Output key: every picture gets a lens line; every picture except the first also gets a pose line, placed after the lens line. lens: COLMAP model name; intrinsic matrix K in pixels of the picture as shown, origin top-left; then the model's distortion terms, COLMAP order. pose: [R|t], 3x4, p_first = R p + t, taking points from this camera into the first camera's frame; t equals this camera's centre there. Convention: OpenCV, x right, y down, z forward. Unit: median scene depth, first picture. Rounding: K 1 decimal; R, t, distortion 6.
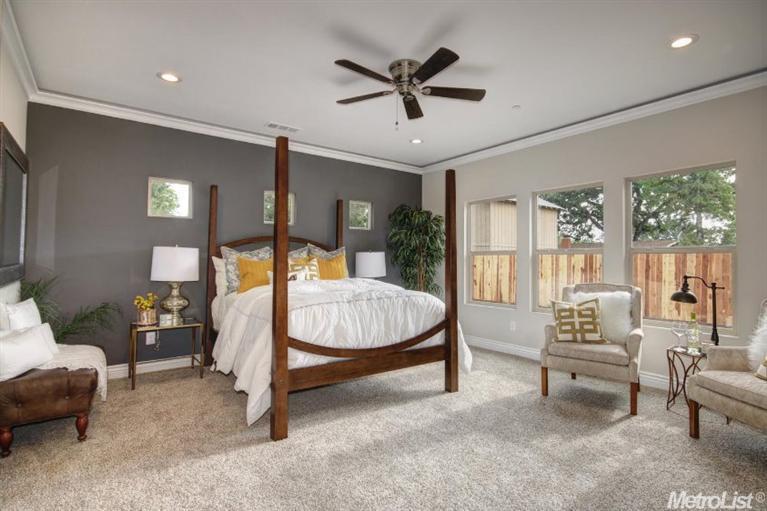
lens RADIAL K [[374.1, 0, 406.0], [0, 374.1, 252.6], [0, 0, 1]] dist [0.003601, 0.000202]
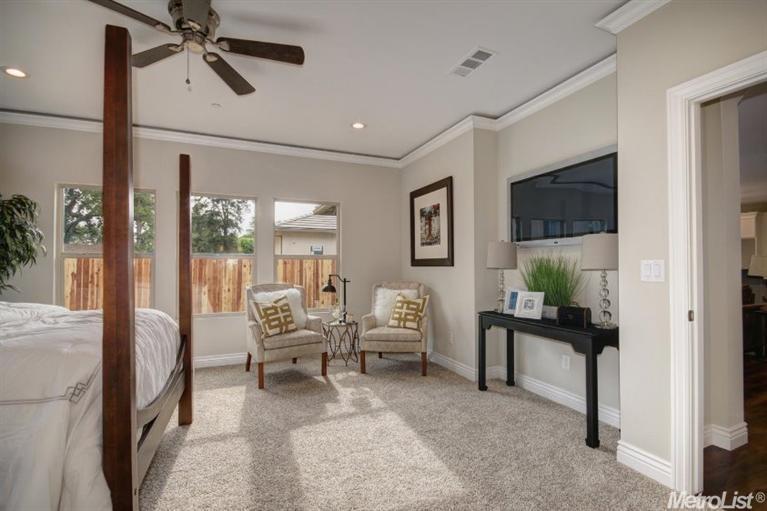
lens RADIAL K [[350.7, 0, 384.8], [0, 350.7, 261.0], [0, 0, 1]] dist [0.005792, -0.007906]
pose [[0.286654, 0.006229, 0.958014, -0.520832], [-0.017515, 0.999846, -0.001260, 0.005366], [-0.957874, -0.016419, 0.286719, 0.379235]]
